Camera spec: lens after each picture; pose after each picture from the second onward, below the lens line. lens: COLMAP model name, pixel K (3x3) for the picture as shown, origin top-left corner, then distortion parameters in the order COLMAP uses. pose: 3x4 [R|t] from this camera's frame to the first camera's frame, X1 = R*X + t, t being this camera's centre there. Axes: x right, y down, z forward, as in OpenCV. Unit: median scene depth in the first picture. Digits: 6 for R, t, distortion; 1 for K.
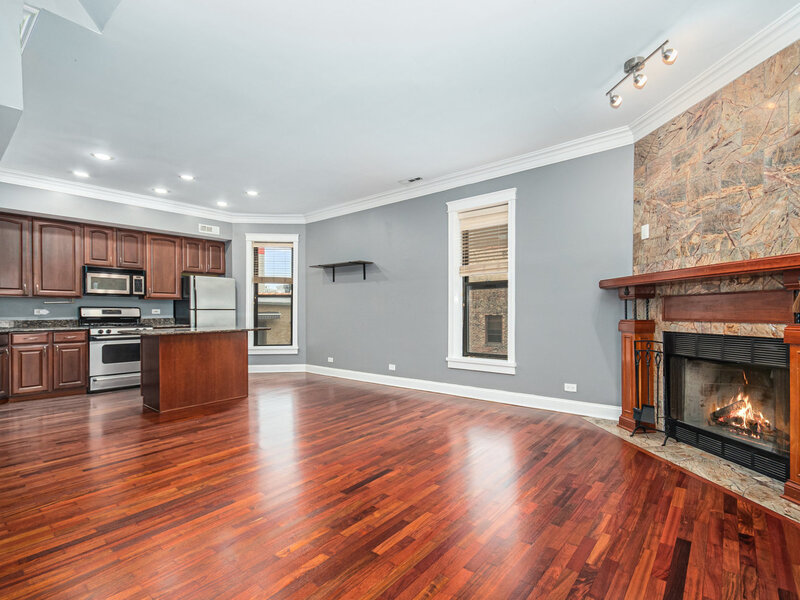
lens RADIAL K [[393.3, 0, 400.7], [0, 393.3, 310.8], [0, 0, 1]] dist [0.019590, -0.001341]
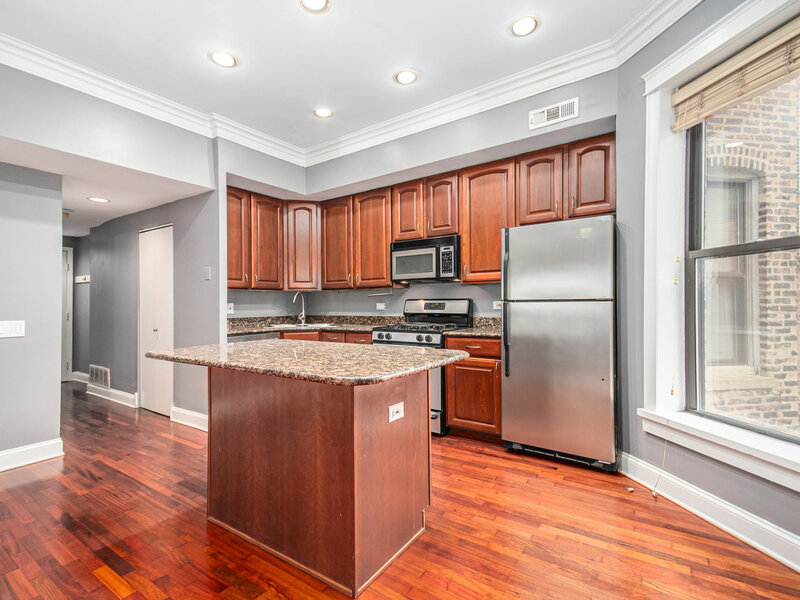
lens RADIAL K [[389.0, 0, 400.8], [0, 389.0, 304.5], [0, 0, 1]] dist [0.014007, -0.000702]
pose [[0.086812, -0.000507, -0.996225, -0.093842], [0.006956, 0.999976, 0.000097, -0.000631], [0.996200, -0.006938, 0.086813, 0.997505]]
